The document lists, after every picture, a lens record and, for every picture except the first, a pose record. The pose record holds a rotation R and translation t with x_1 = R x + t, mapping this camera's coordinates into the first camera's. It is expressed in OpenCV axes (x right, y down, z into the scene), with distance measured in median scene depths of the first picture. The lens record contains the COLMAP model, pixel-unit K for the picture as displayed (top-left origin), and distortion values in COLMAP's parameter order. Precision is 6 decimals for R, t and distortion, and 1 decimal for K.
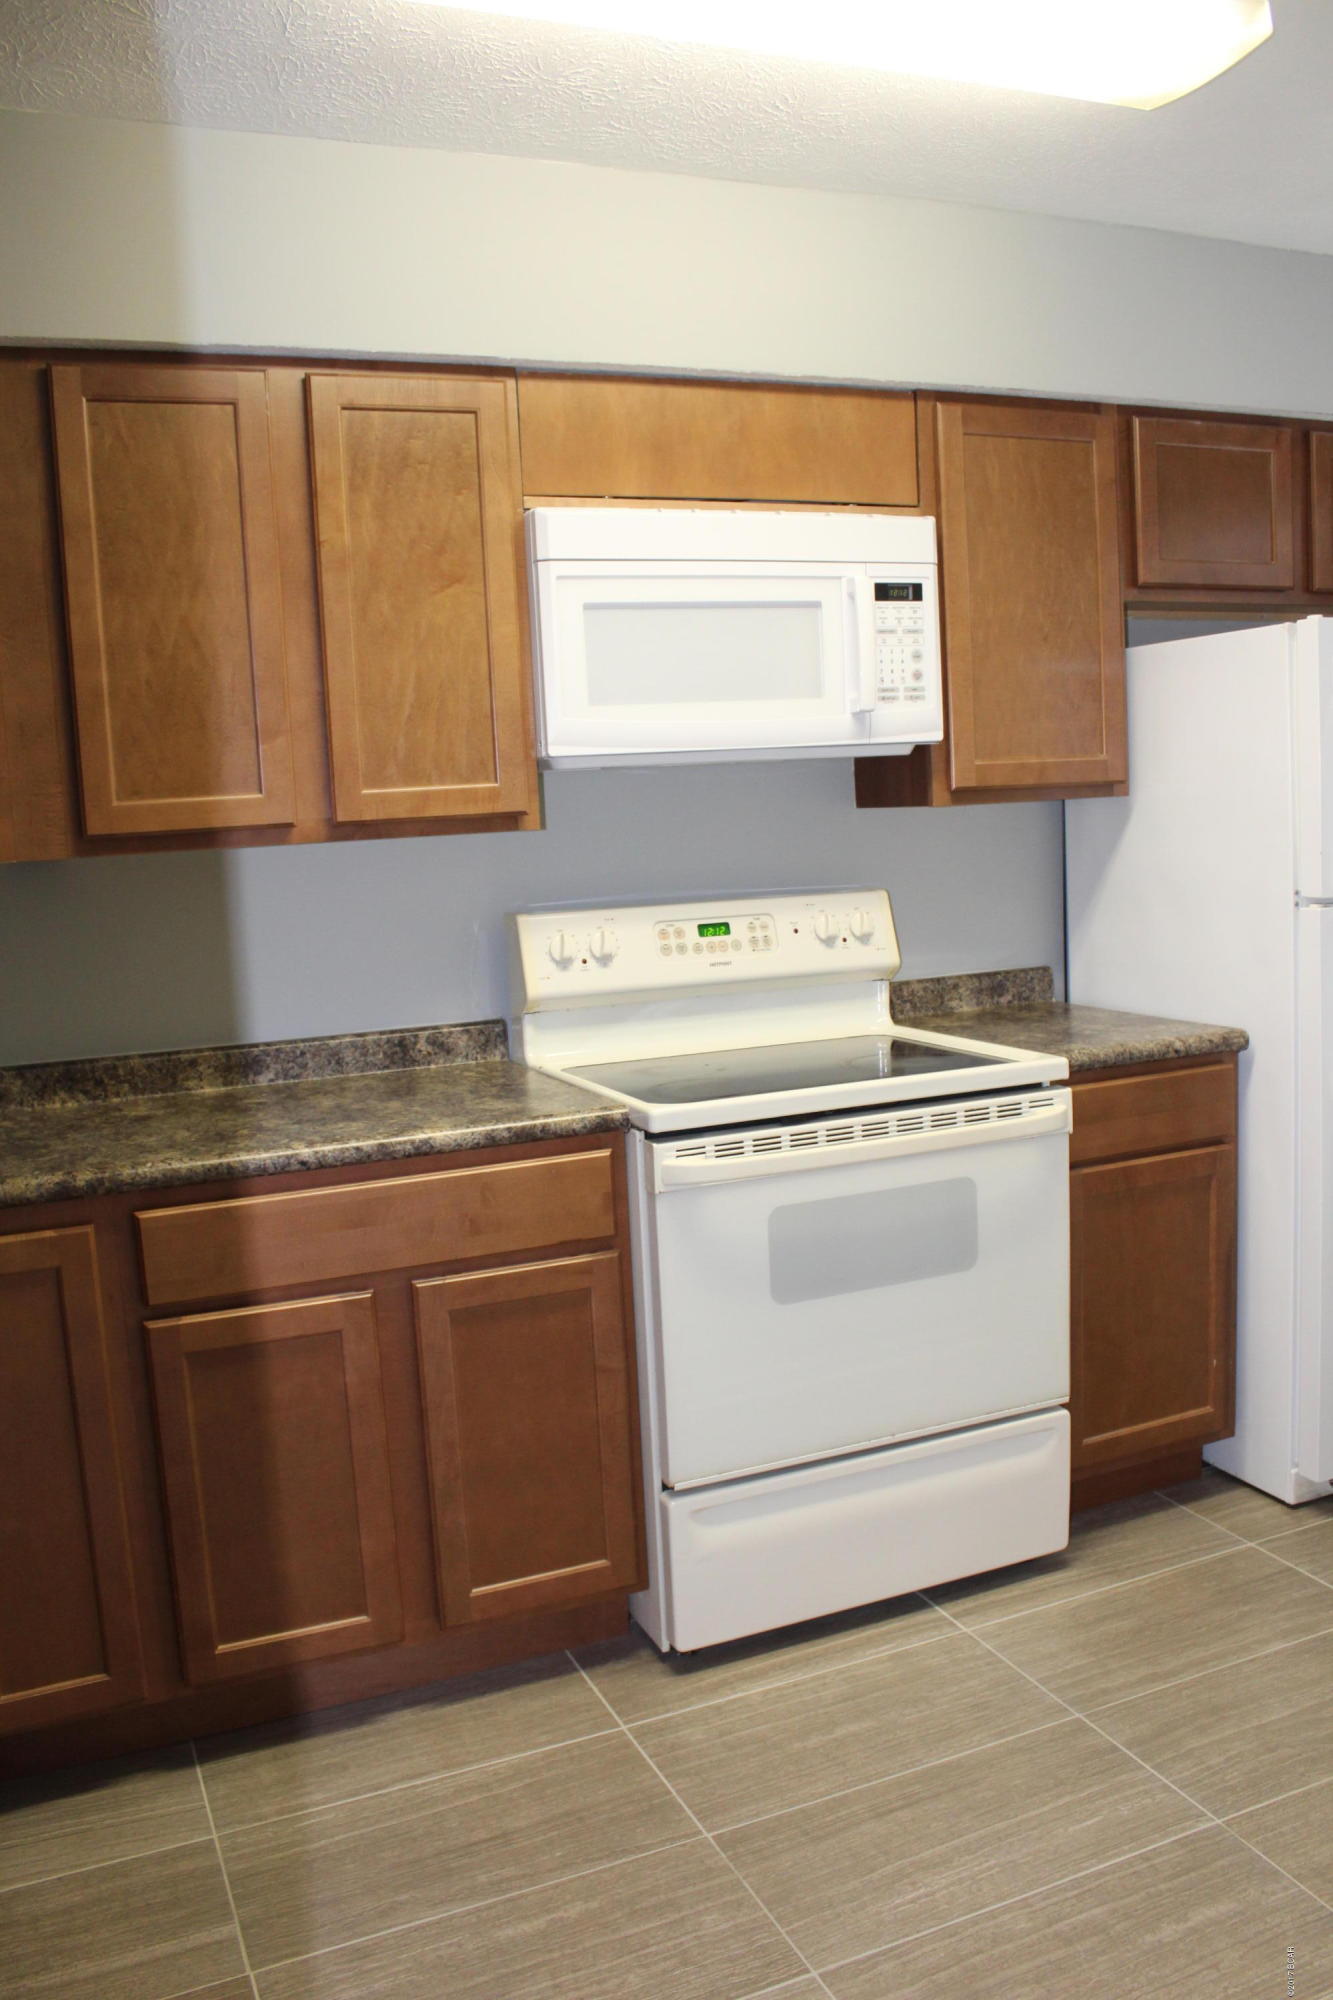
lens RADIAL K [[1646.1, 0, 673.8], [0, 1646.1, 1016.5], [0, 0, 1]] dist [-0.148850, 0.114373]
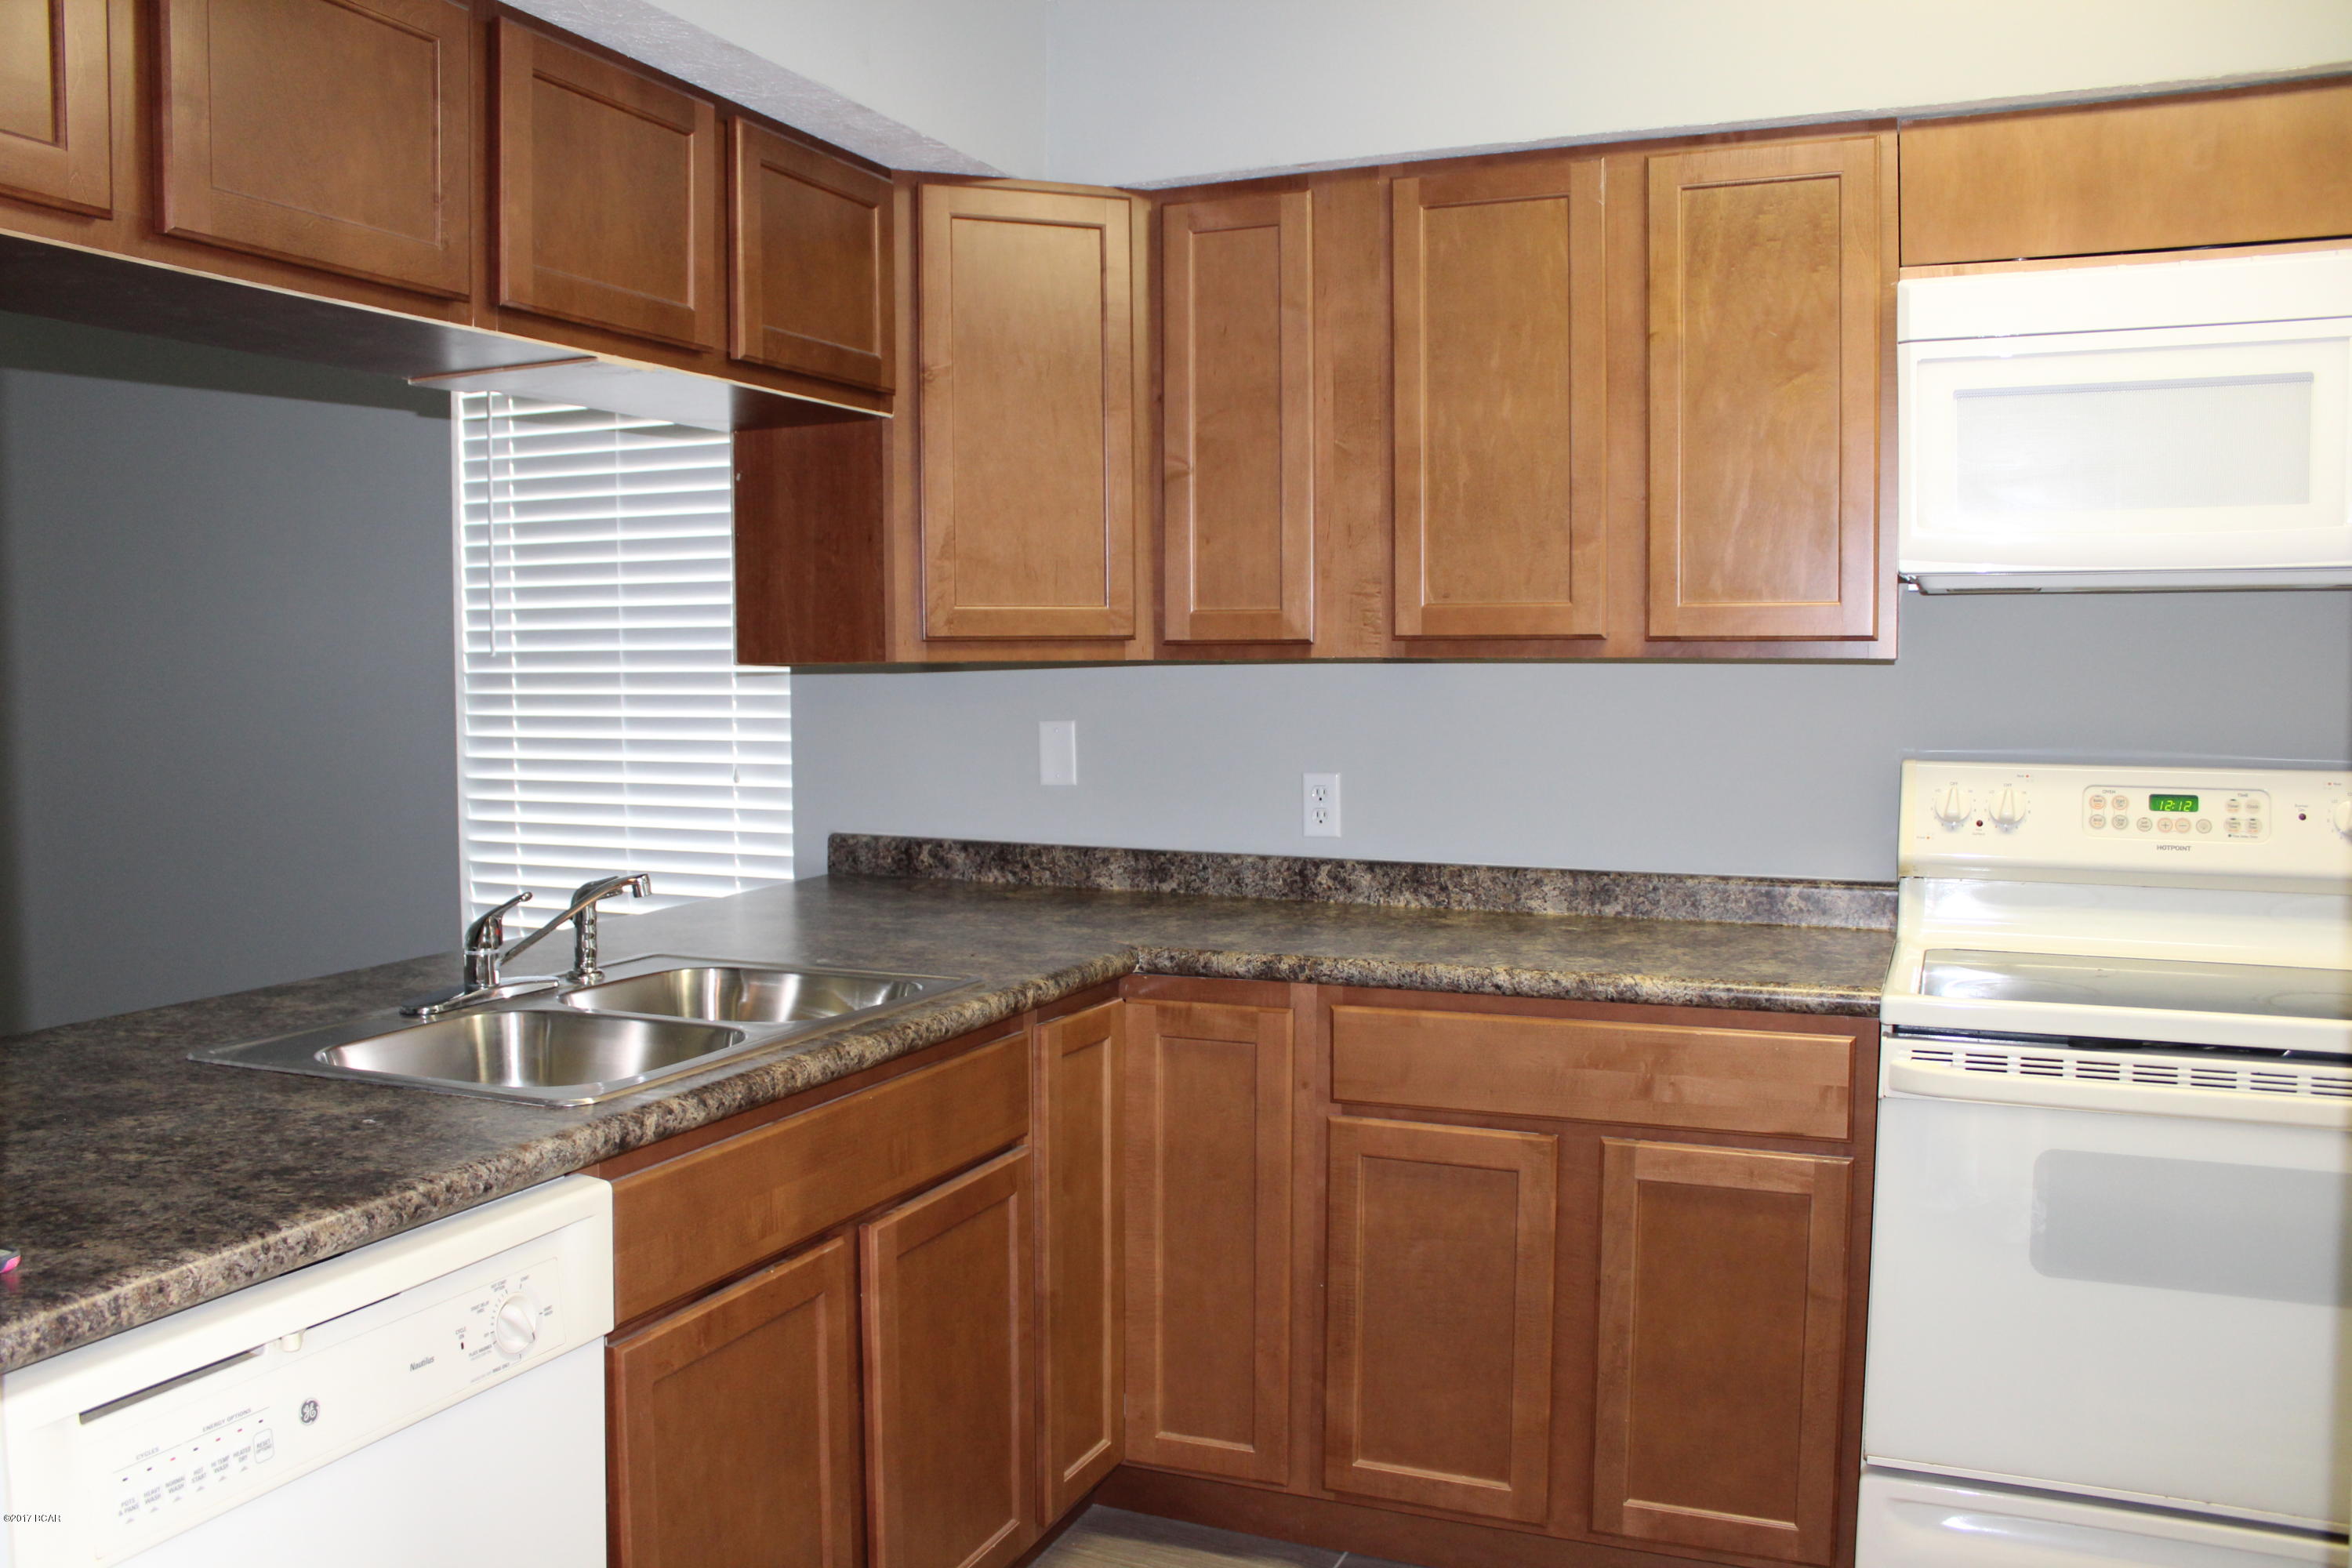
lens RADIAL K [[1935.9, 0, 1173.9], [0, 1935.9, 786.0], [0, 0, 1]] dist [-0.148850, 0.114373]
pose [[0.691275, 0.093028, -0.716579, 0.379777], [-0.125576, 0.992055, 0.007649, -0.009759], [0.711597, 0.084698, 0.697464, 0.060269]]
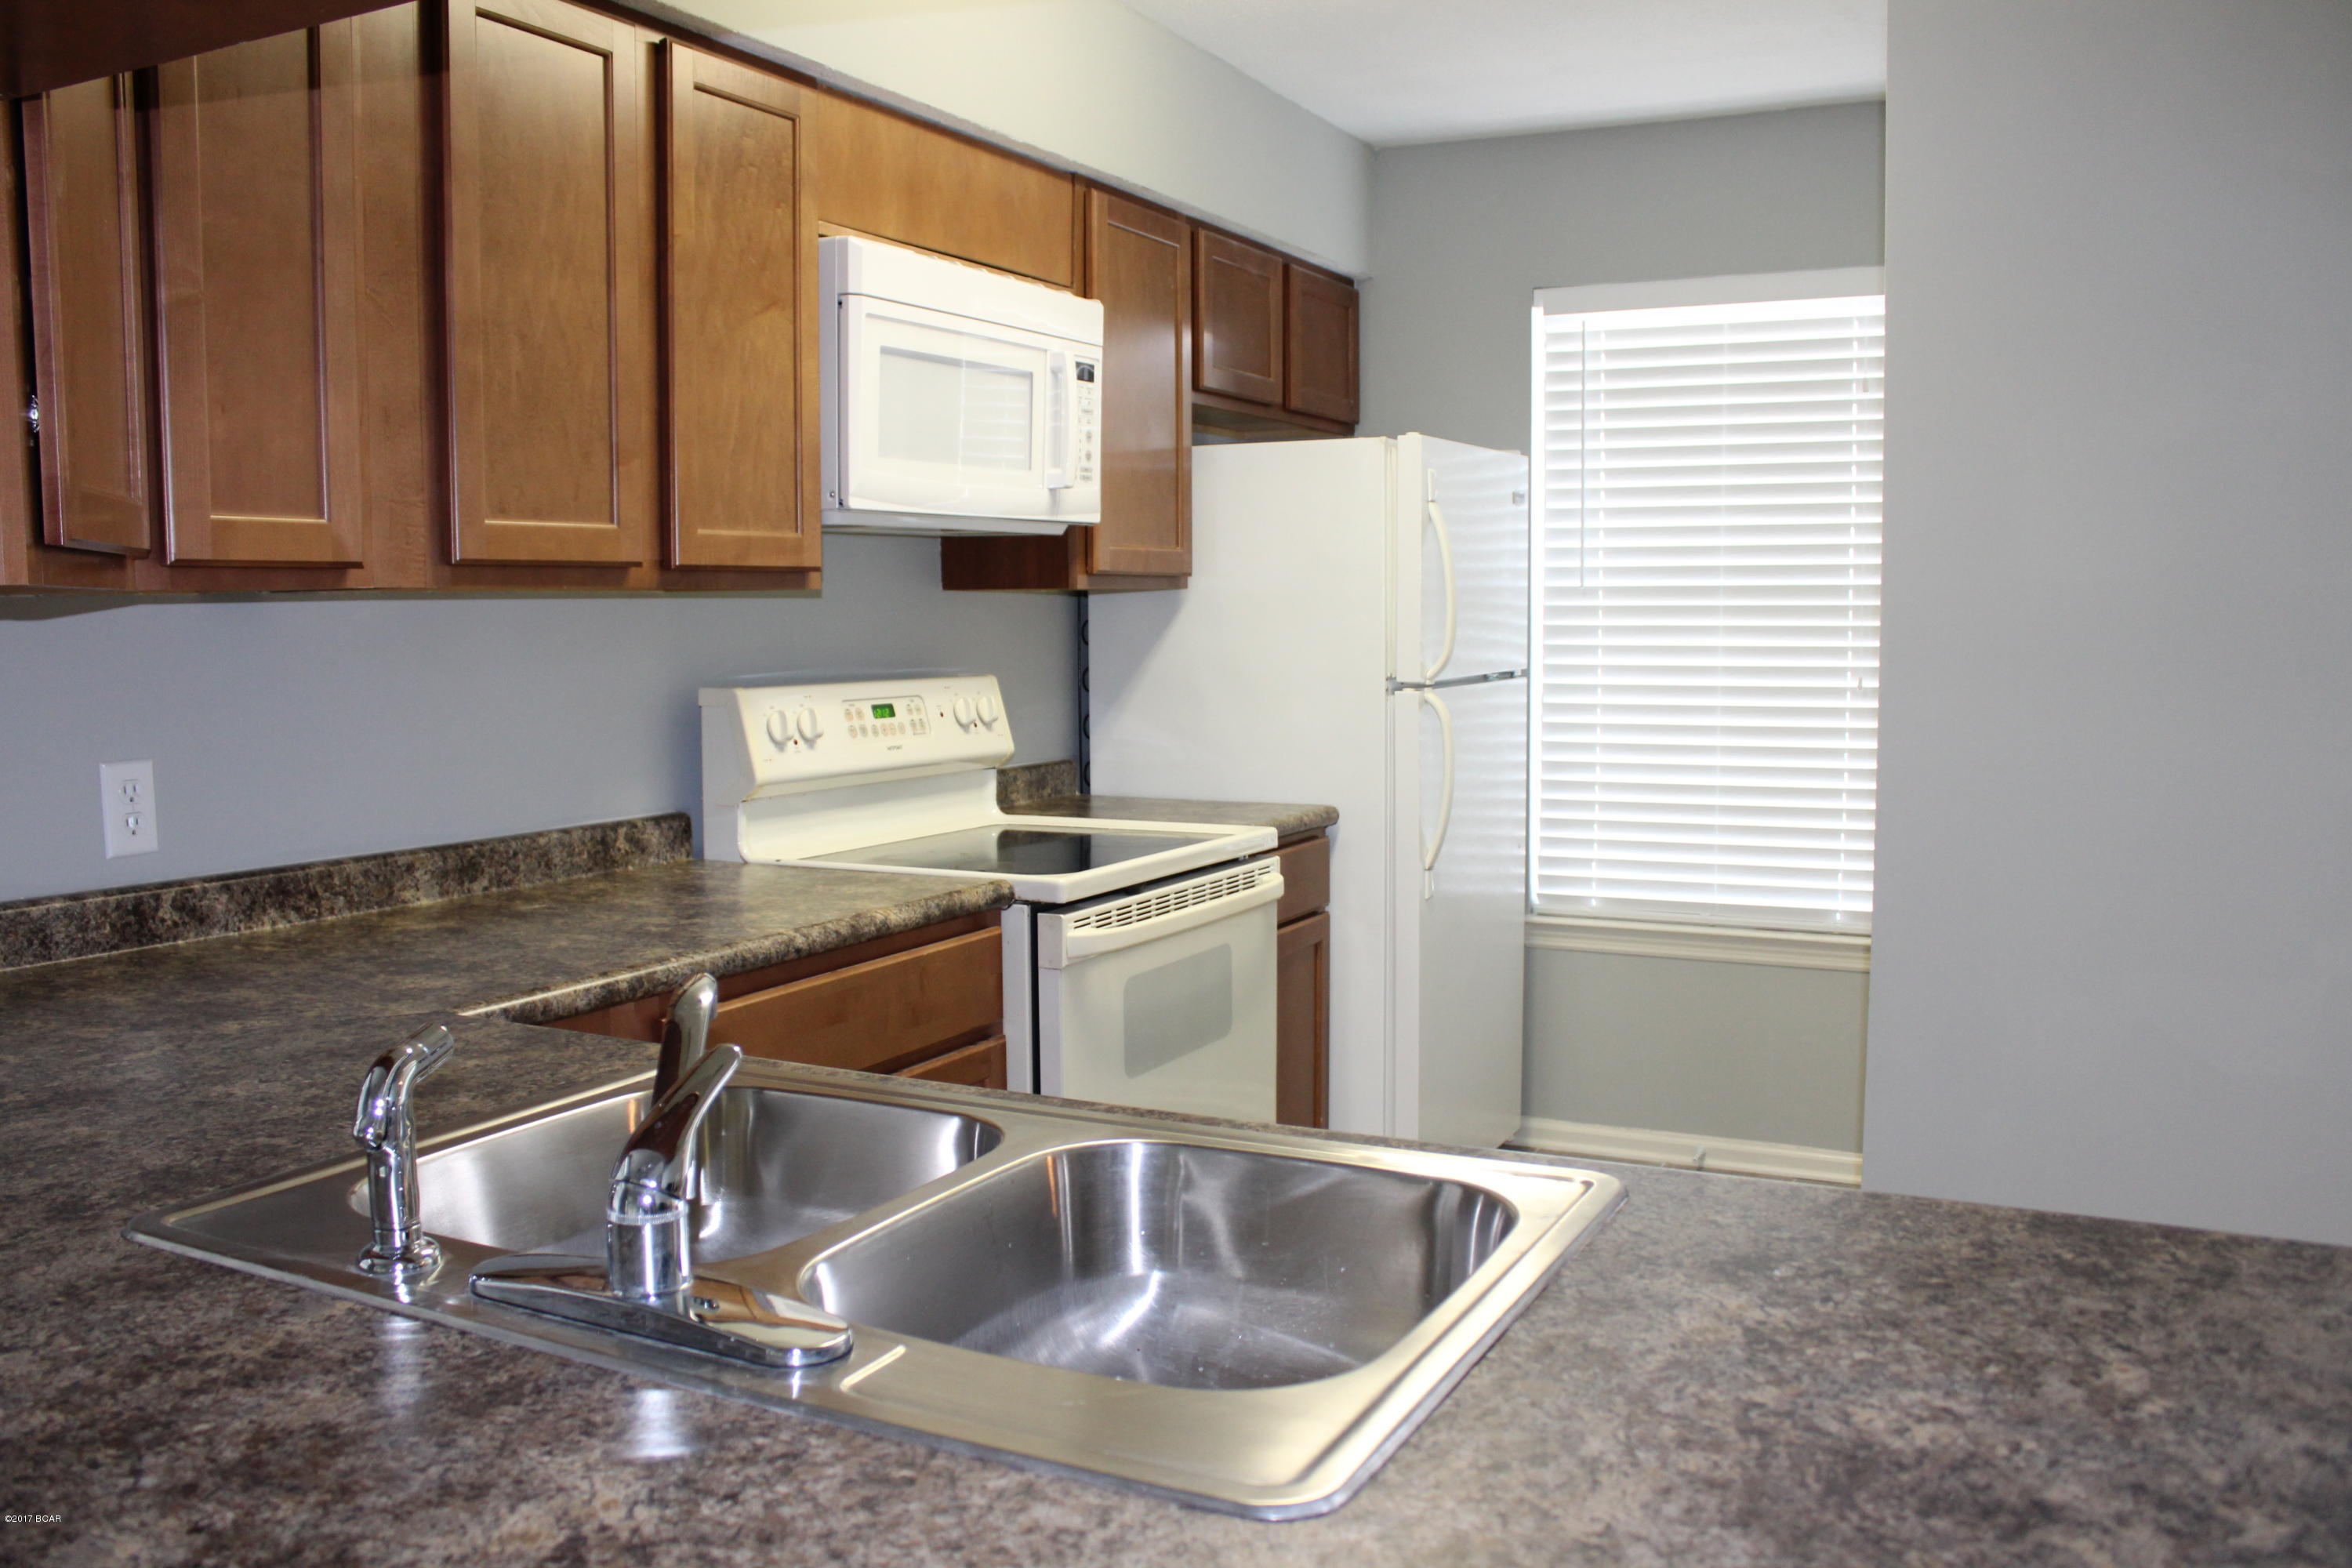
lens RADIAL K [[1935.9, 0, 1174.3], [0, 1935.9, 779.2], [0, 0, 1]] dist [-0.148850, 0.114373]
pose [[0.772428, -0.011404, 0.635000, -0.620026], [0.049883, 0.997839, -0.042759, 0.045755], [-0.633140, 0.064704, 0.771328, 0.074686]]
